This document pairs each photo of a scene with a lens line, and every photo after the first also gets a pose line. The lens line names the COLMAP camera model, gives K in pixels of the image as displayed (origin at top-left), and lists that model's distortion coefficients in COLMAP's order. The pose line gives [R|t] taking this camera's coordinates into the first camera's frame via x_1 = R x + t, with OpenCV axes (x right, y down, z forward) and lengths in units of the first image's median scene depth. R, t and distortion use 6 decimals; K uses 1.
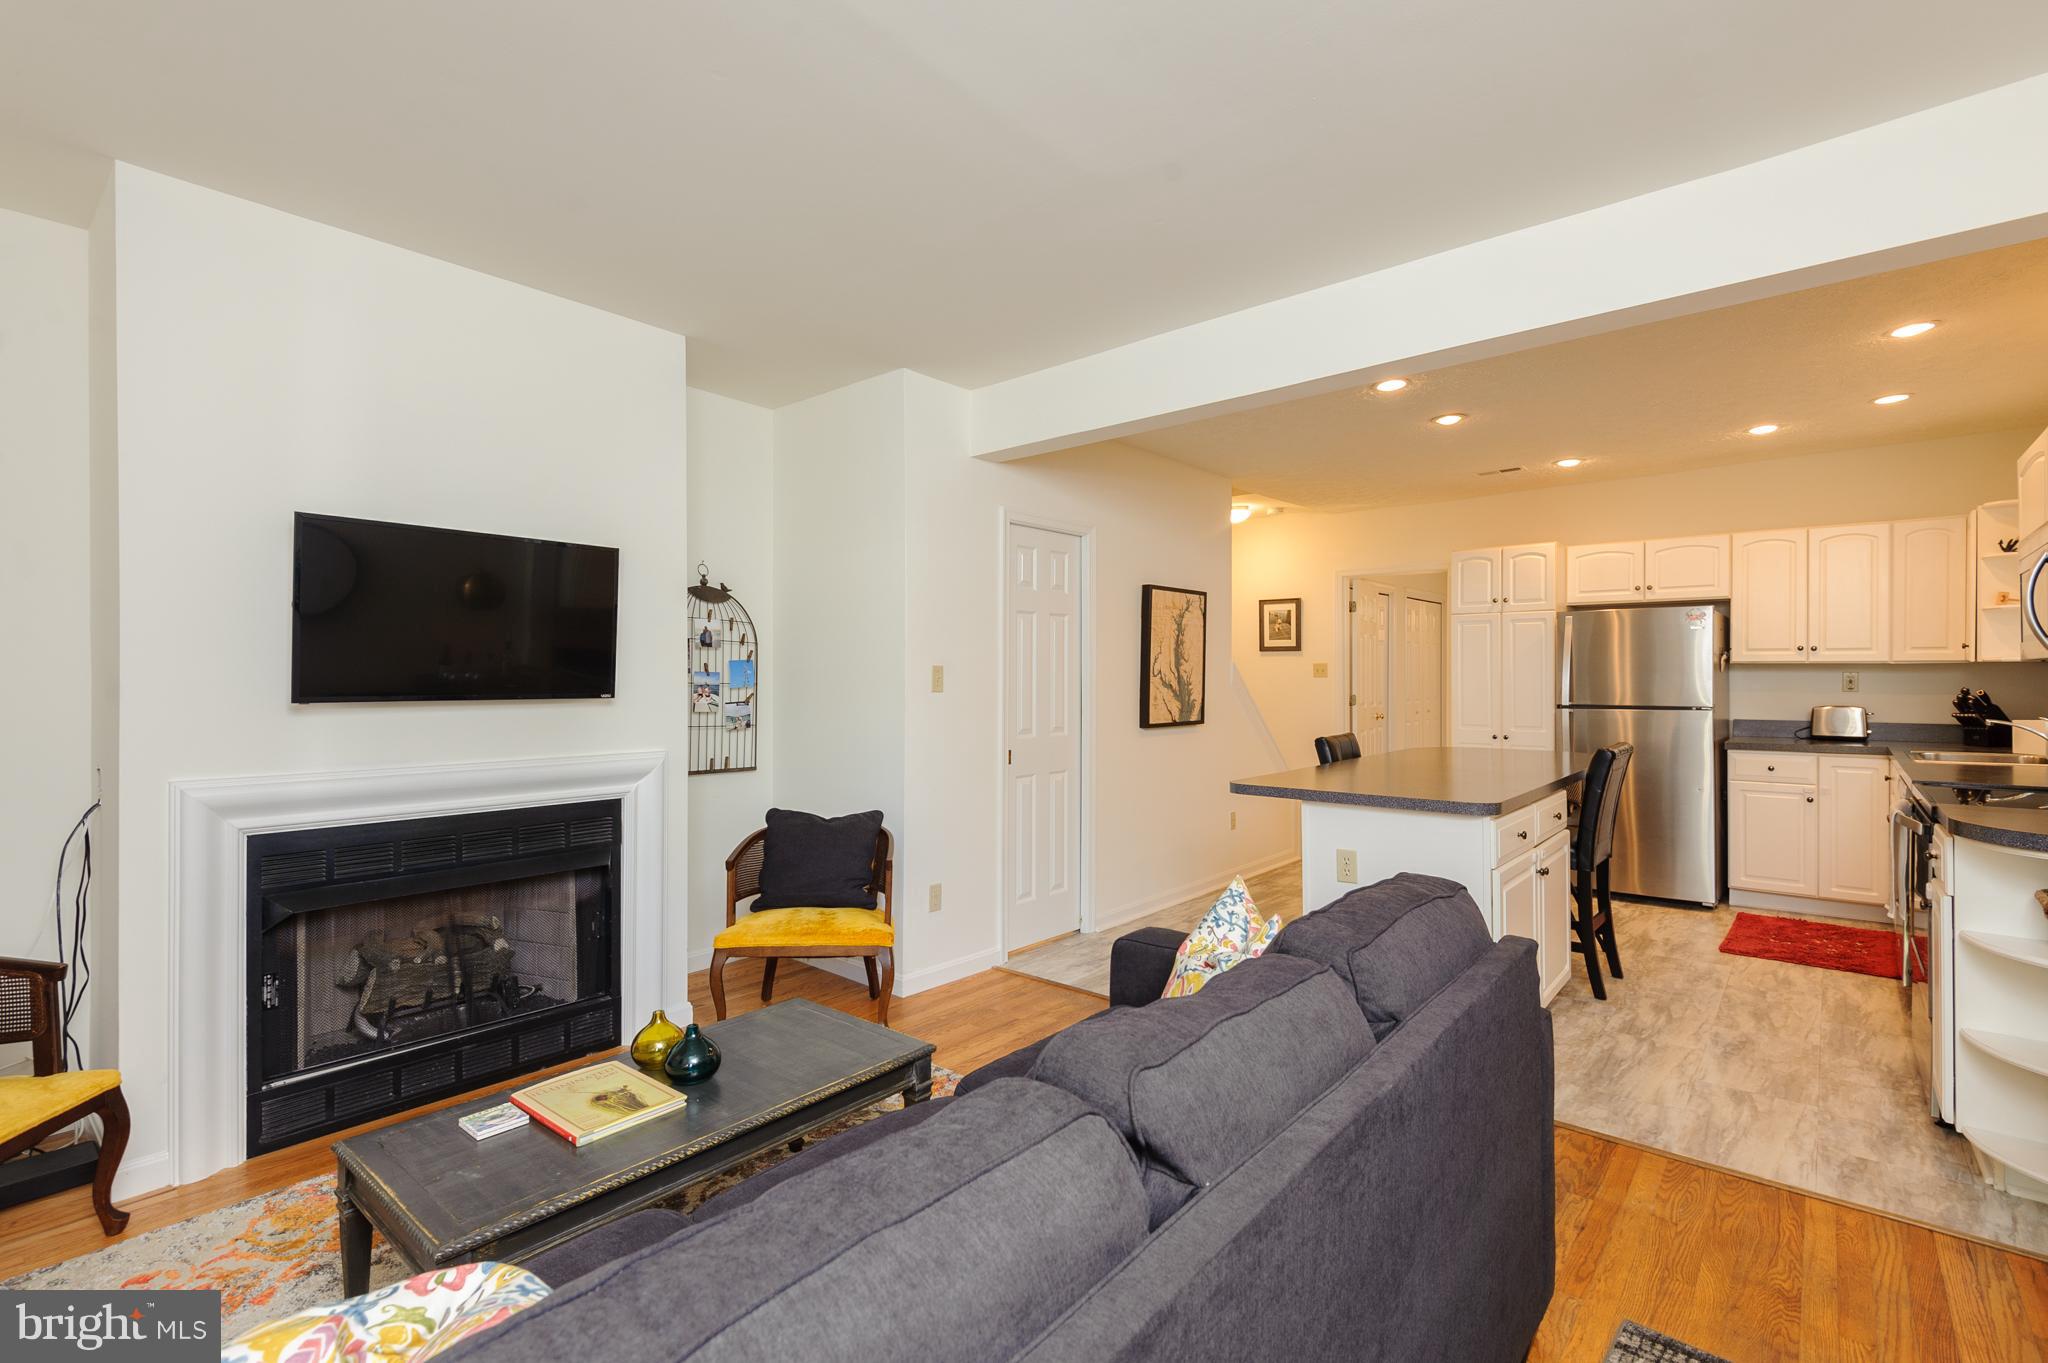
lens RADIAL K [[940.5, 0, 1024.0], [0, 940.5, 681.5], [0, 0, 1]] dist [-0.000376, -0.000629]
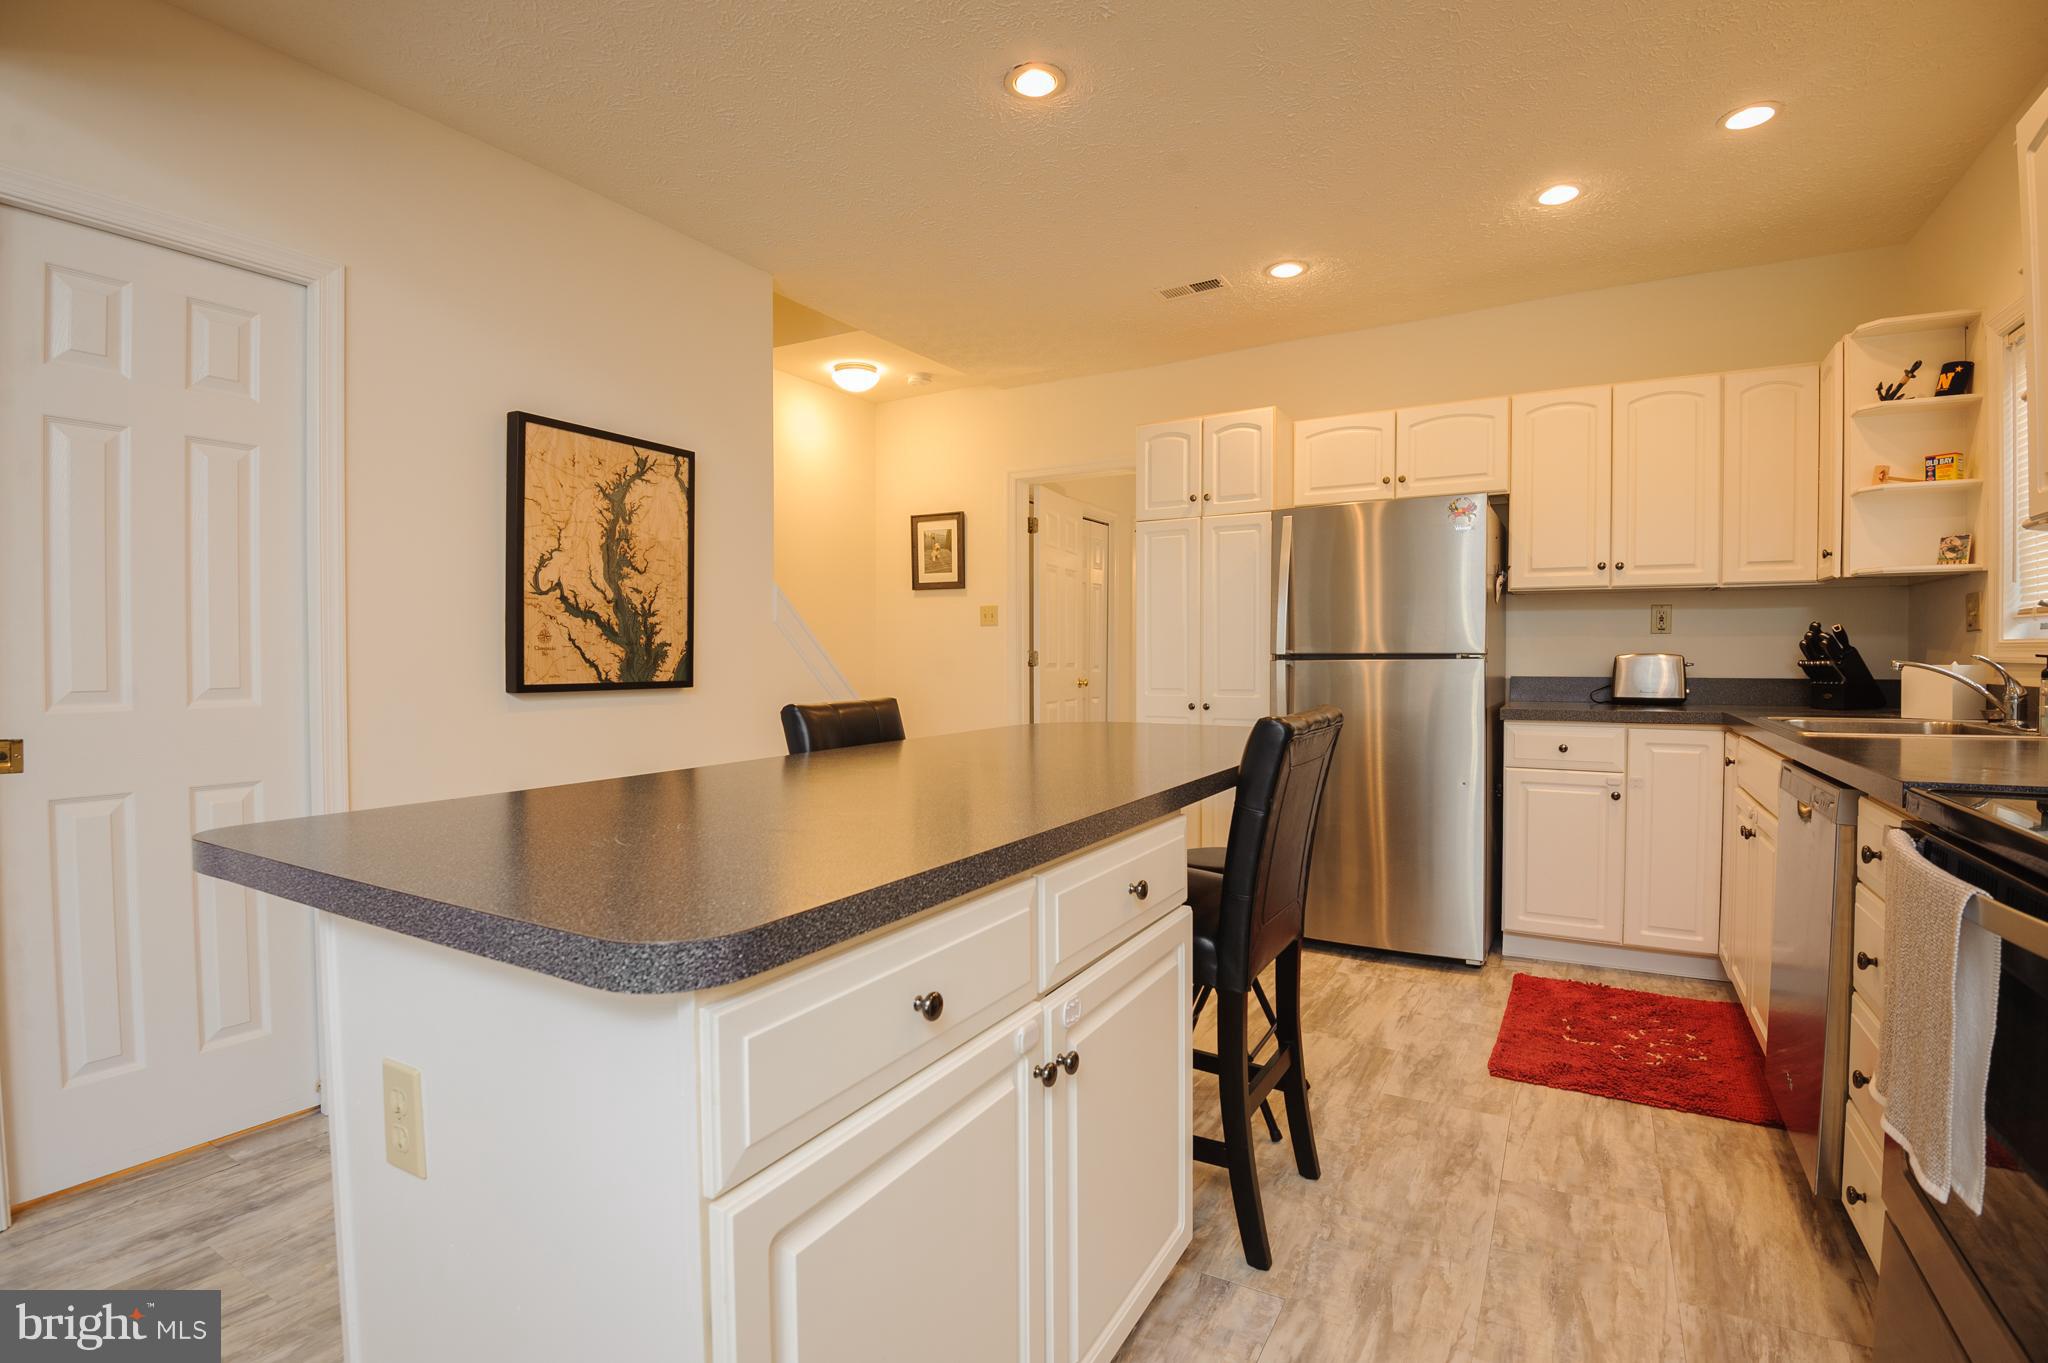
lens RADIAL K [[935.0, 0, 1068.5], [0, 935.0, 685.0], [0, 0, 1]] dist [-0.000479, -0.027772]
pose [[0.977062, -0.004206, 0.212912, 0.314303], [-0.000650, 0.999741, 0.022732, 0.033371], [-0.212953, -0.022349, 0.976807, 0.430158]]
